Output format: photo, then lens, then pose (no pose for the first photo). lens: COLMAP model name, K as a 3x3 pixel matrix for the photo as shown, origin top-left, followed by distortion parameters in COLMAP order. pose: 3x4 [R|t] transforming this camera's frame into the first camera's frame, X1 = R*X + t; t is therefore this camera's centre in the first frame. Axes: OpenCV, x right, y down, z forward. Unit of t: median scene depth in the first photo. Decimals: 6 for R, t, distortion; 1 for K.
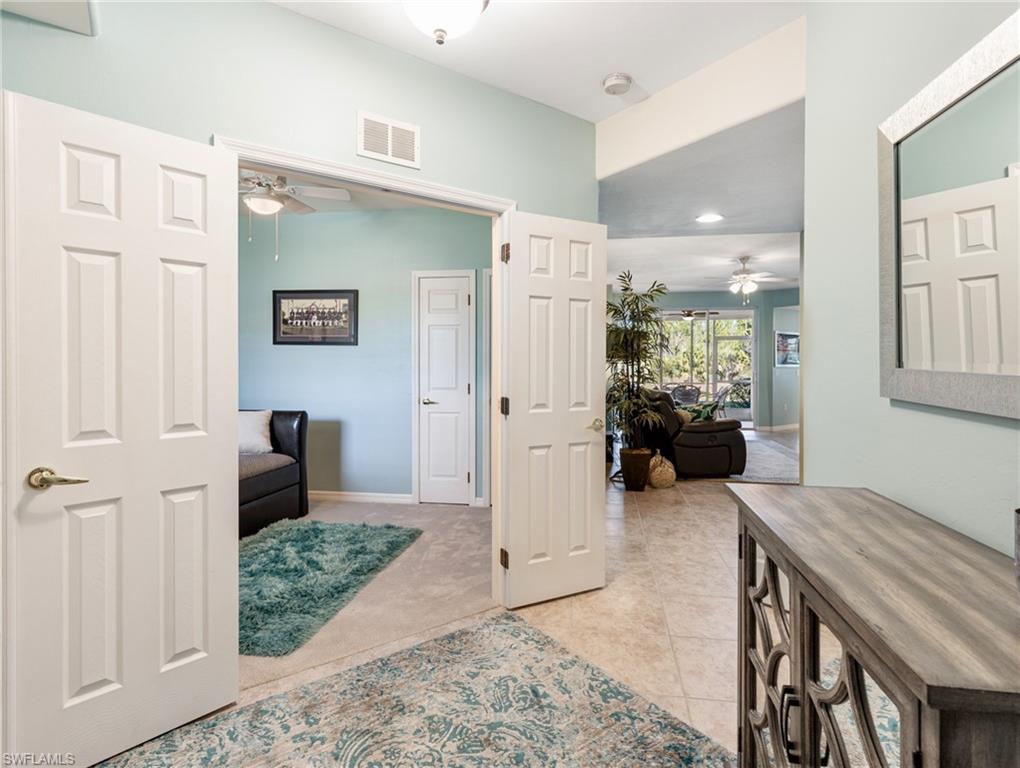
lens RADIAL K [[523.4, 0, 511.2], [0, 523.4, 365.5], [0, 0, 1]] dist [0.004014, 0.002430]
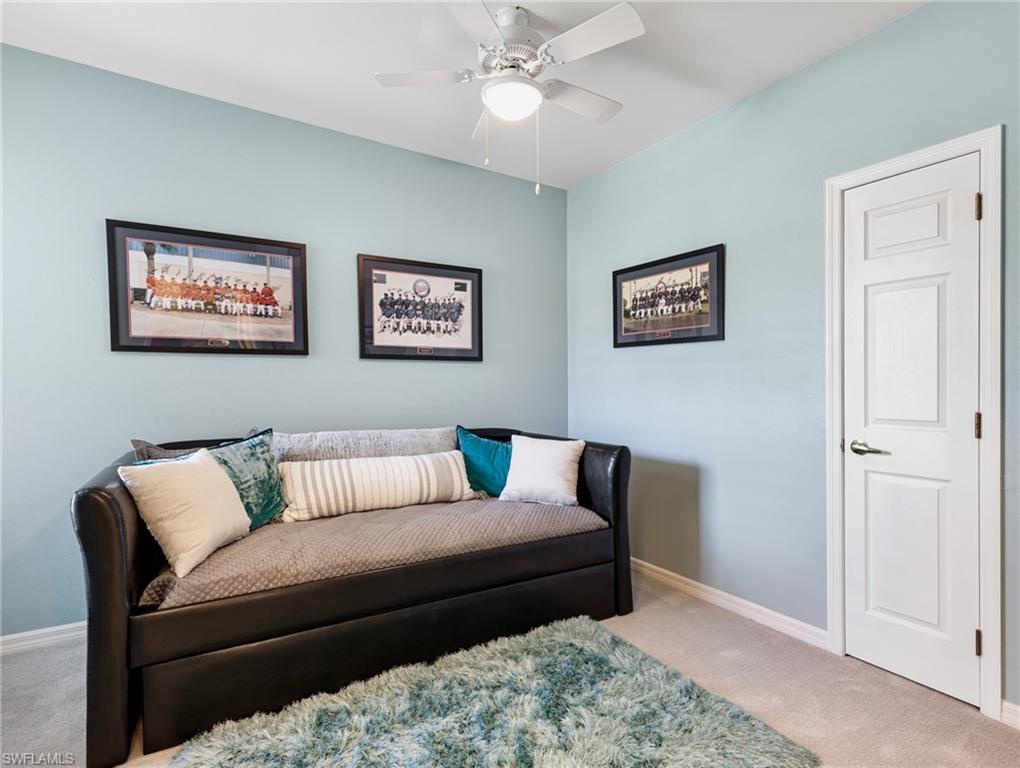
lens RADIAL K [[523.4, 0, 511.1], [0, 523.4, 383.8], [0, 0, 1]] dist [0.004014, 0.002430]
pose [[0.664664, -0.003348, -0.747134, -0.016452], [-0.008811, 0.999885, -0.012320, 0.019238], [0.747090, 0.014772, 0.664559, 0.436469]]
